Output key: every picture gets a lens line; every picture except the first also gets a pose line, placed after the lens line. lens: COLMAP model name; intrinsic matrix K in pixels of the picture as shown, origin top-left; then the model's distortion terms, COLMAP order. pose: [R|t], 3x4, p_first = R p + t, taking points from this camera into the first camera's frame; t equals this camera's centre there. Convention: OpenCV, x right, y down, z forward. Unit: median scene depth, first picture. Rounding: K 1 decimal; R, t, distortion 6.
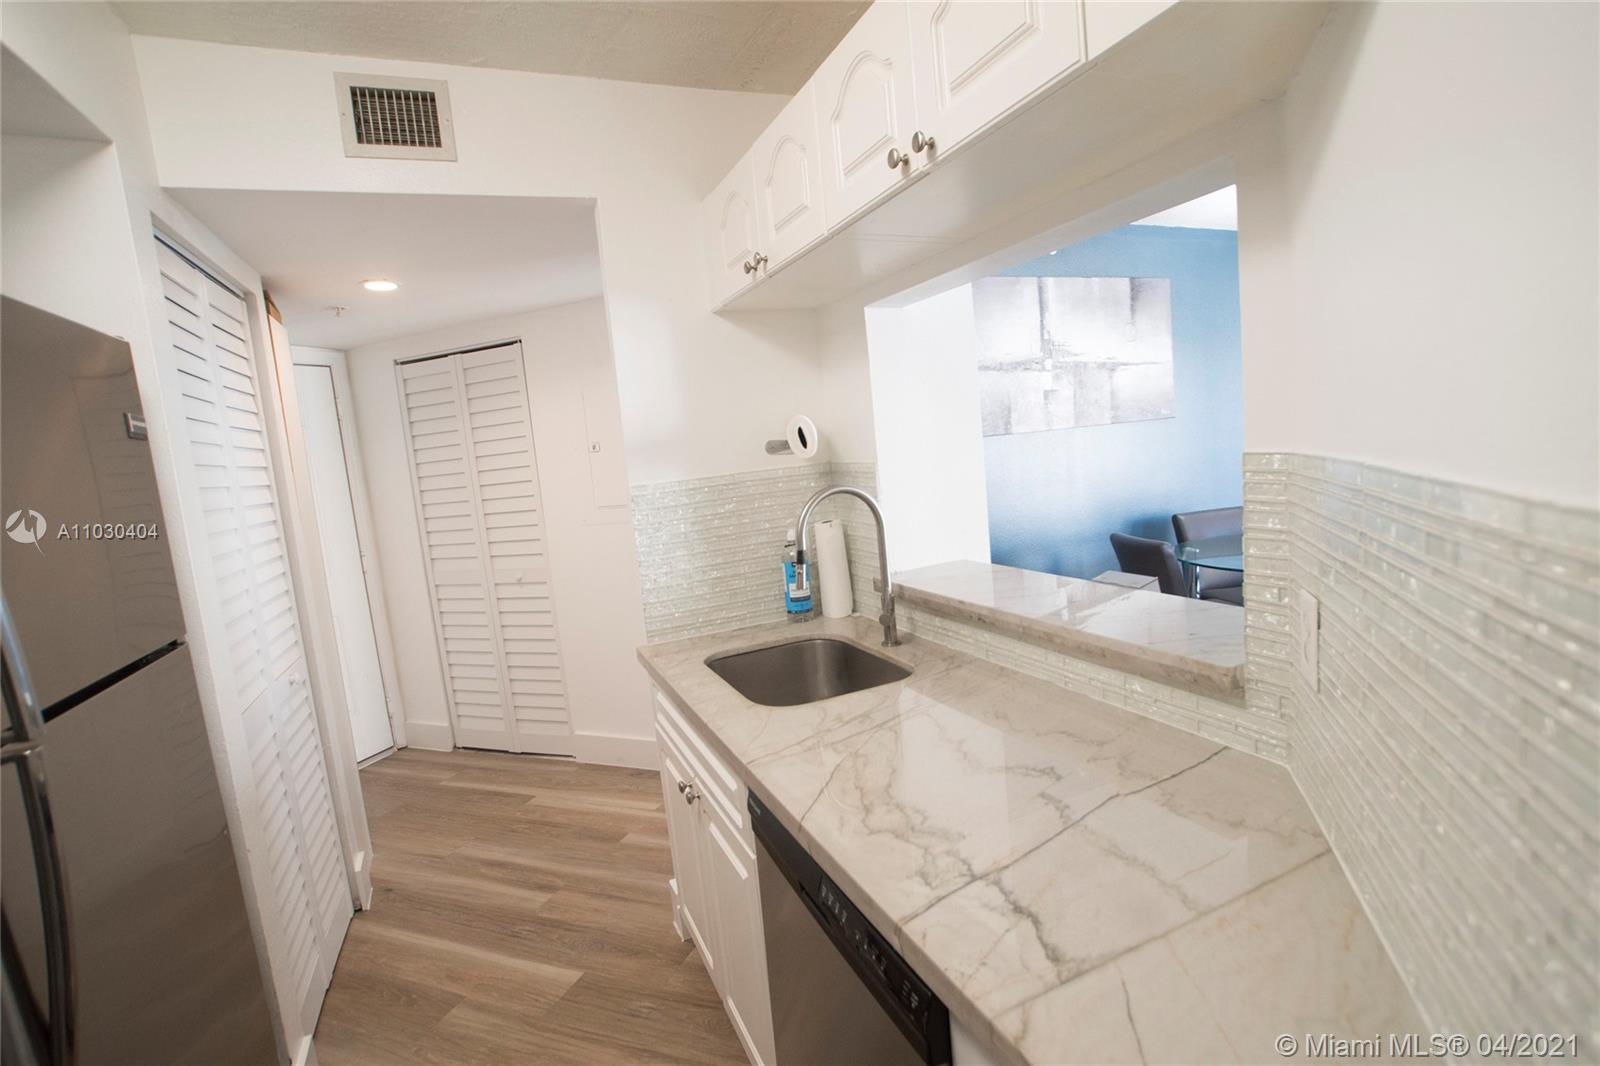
lens RADIAL K [[764.1, 0, 800.0], [0, 764.1, 533.0], [0, 0, 1]] dist [-0.055901, 0.029855]
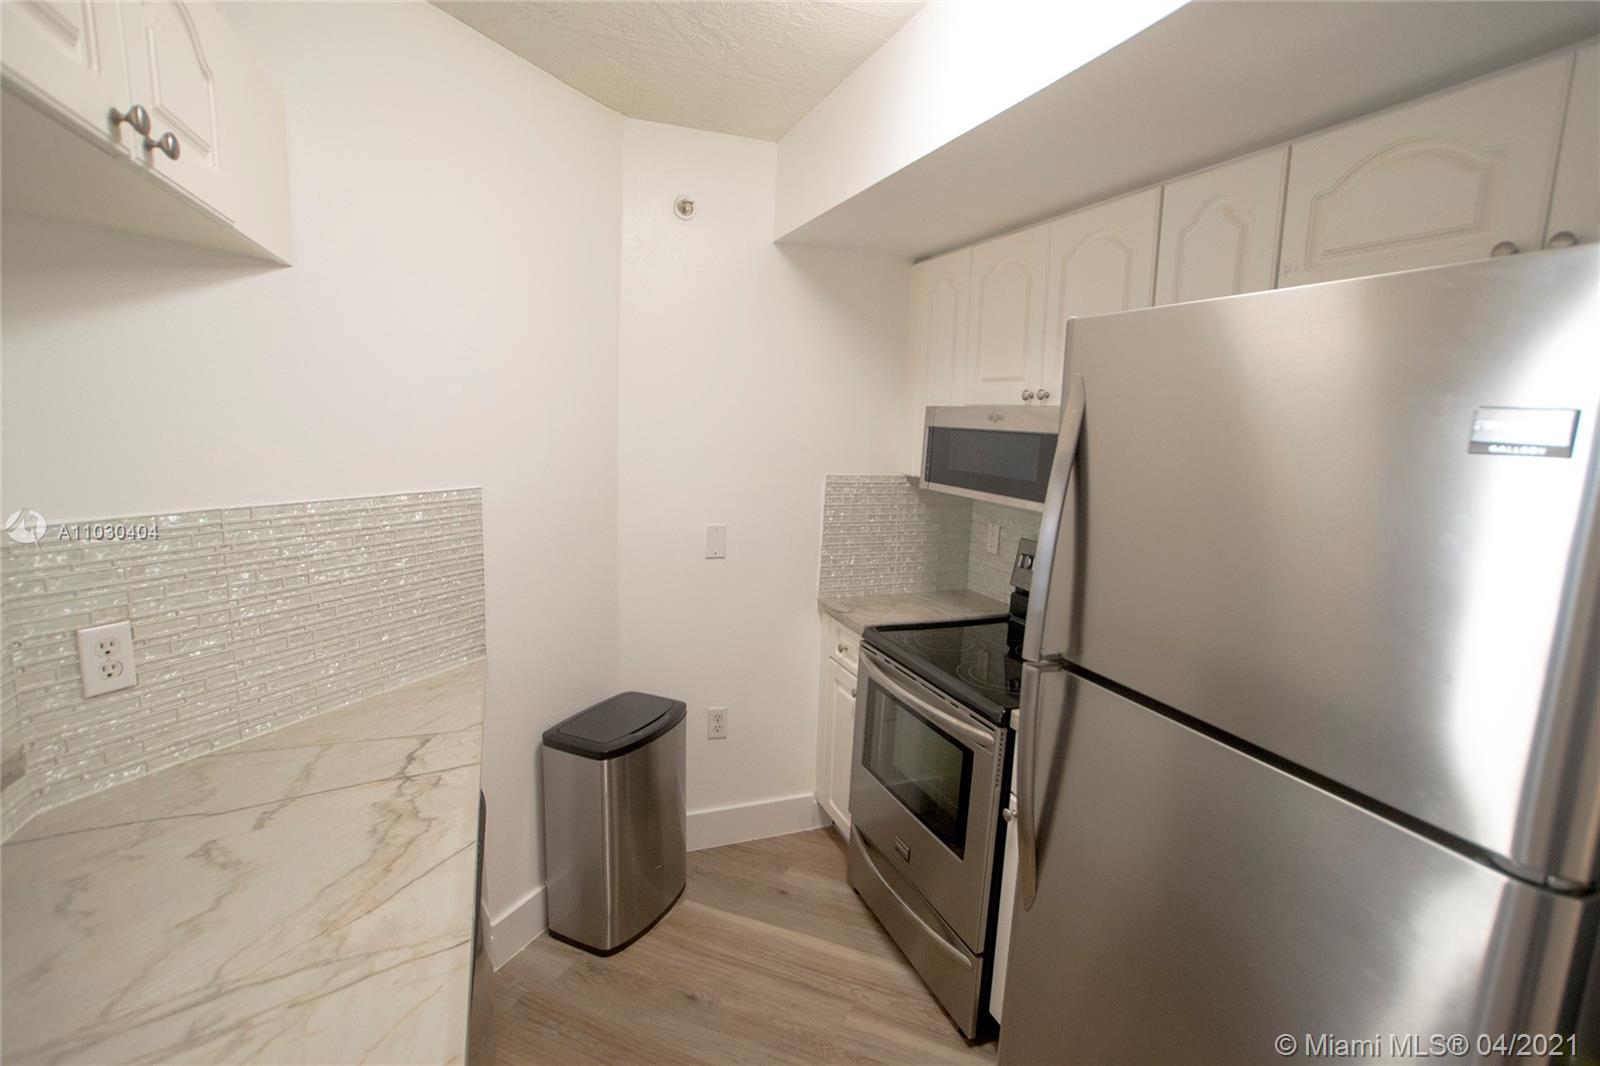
lens RADIAL K [[765.6, 0, 800.0], [0, 765.6, 533.0], [0, 0, 1]] dist [-0.035122, 0.021672]
pose [[-0.998152, 0.049717, 0.034950, -0.544414], [0.057016, 0.965161, 0.255369, -0.310350], [-0.021036, 0.256889, -0.966212, 2.008620]]
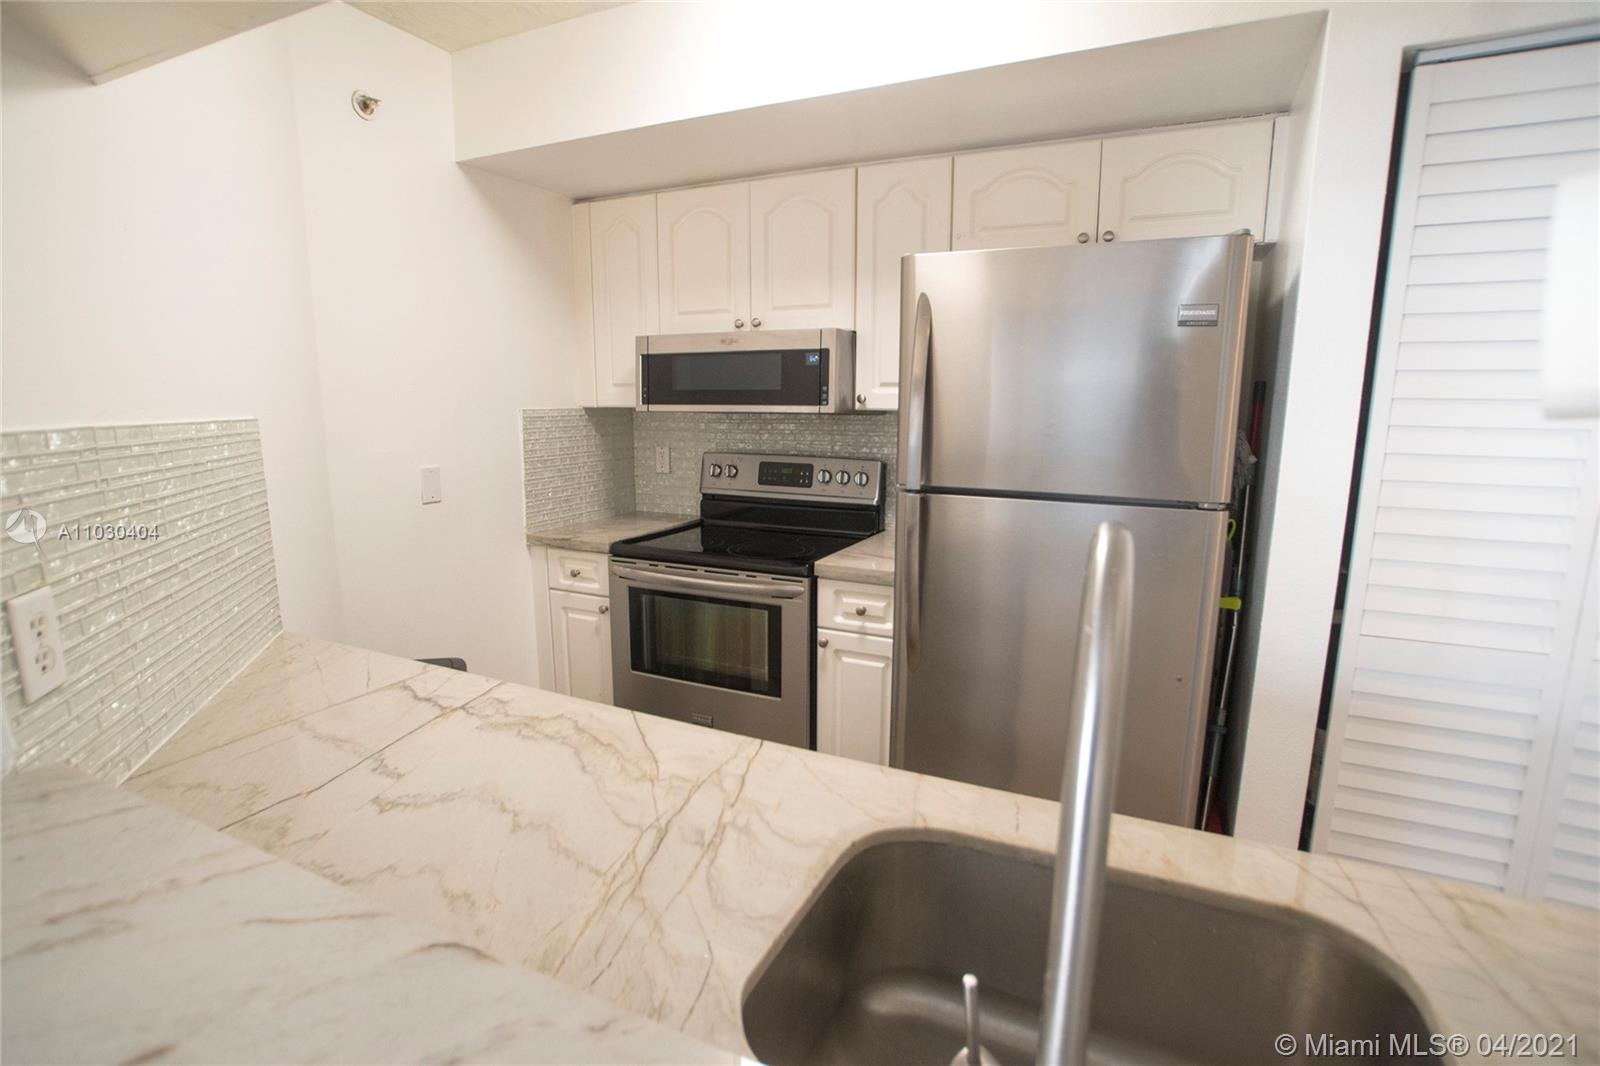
lens RADIAL K [[764.1, 0, 800.0], [0, 764.1, 533.0], [0, 0, 1]] dist [-0.055901, 0.029855]
pose [[-0.747550, 0.201749, -0.632824, 0.495406], [-0.006994, 0.950310, 0.311228, -0.233567], [0.664168, 0.237084, -0.708993, 1.983751]]
